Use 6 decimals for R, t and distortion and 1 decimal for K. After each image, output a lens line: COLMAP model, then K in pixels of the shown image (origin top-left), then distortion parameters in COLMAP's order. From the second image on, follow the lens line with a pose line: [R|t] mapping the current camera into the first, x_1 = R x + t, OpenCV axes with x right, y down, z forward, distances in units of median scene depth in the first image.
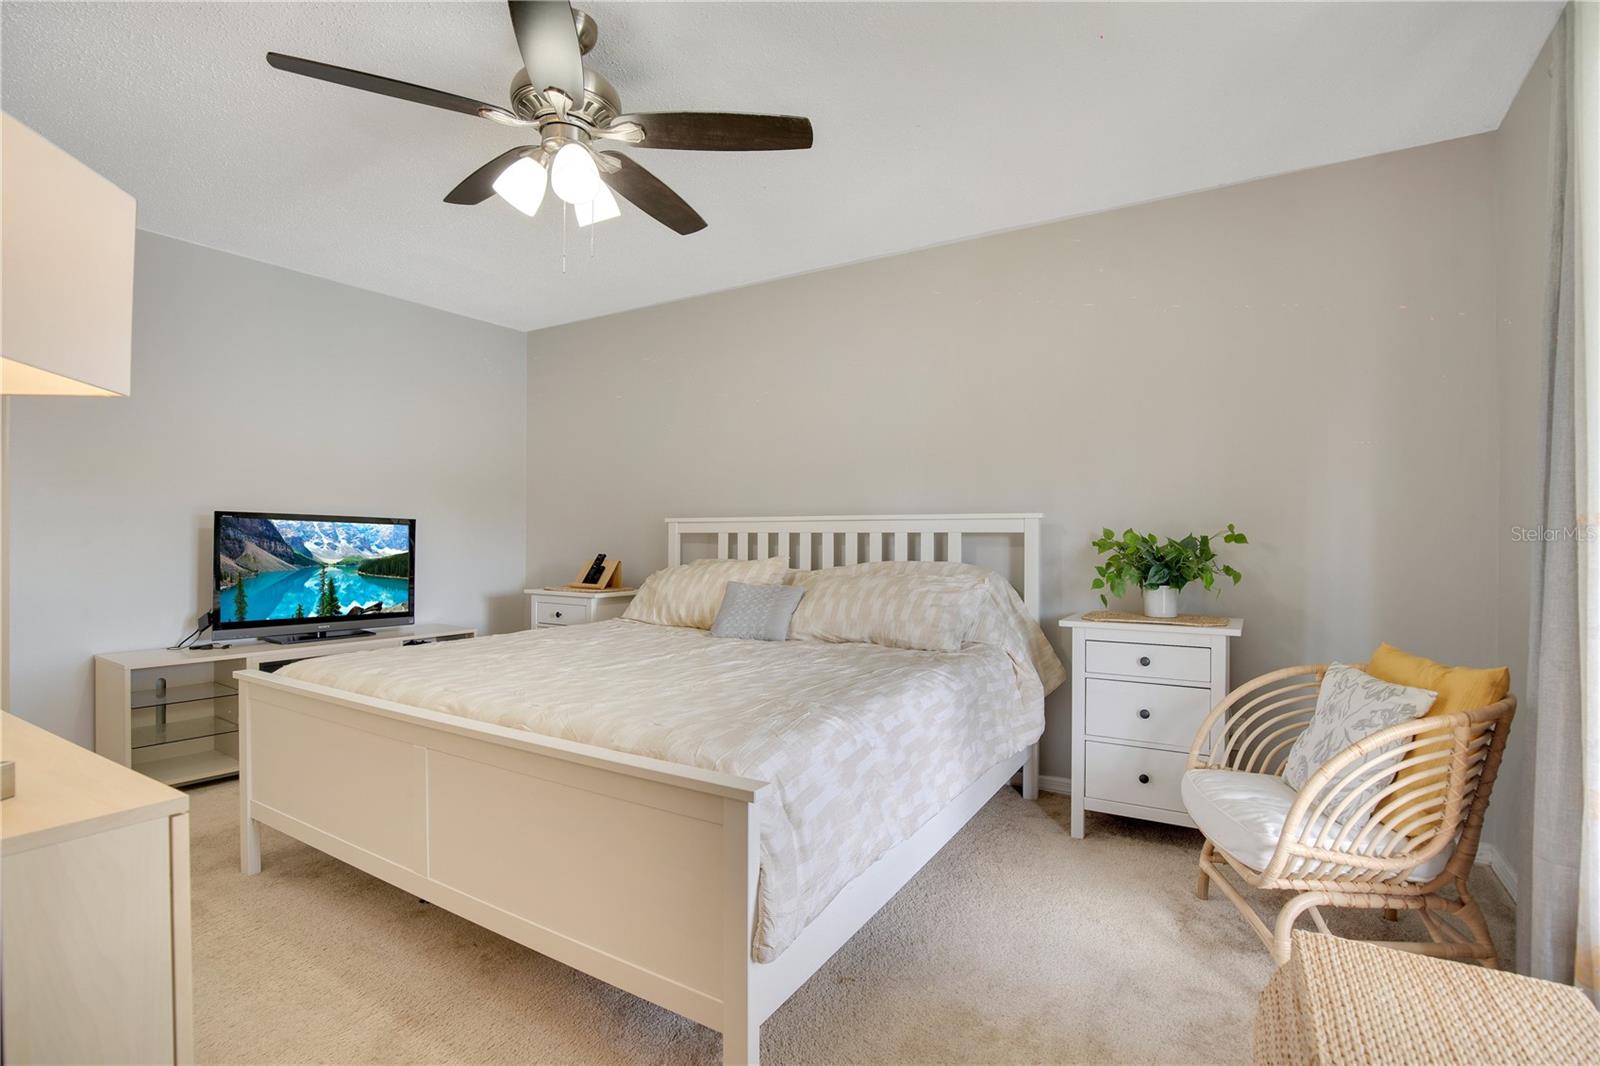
lens RADIAL K [[757.3, 0, 819.4], [0, 757.3, 532.0], [0, 0, 1]] dist [-0.034007, -0.000110]
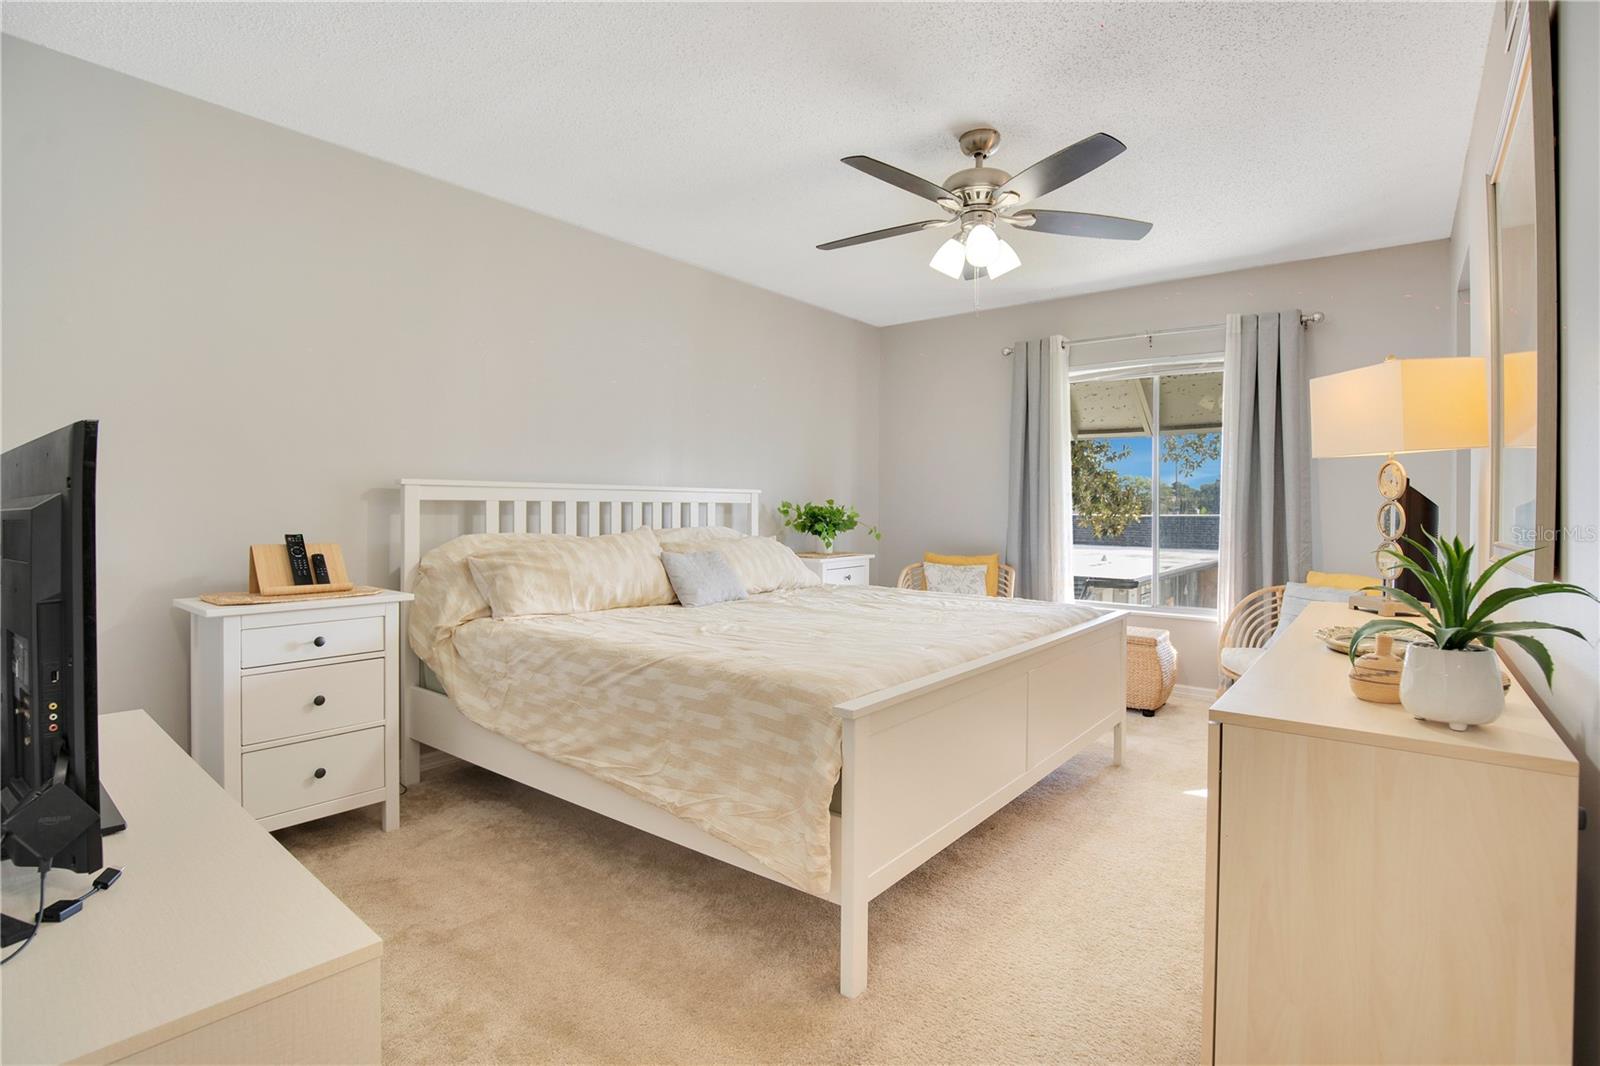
lens RADIAL K [[777.2, 0, 799.3], [0, 777.2, 507.7], [0, 0, 1]] dist [-0.000287, -0.000058]
pose [[0.103443, 0.001497, 0.994634, -1.035426], [-0.005683, 0.999983, -0.000914, 0.009134], [-0.994619, -0.005558, 0.103450, 0.688811]]
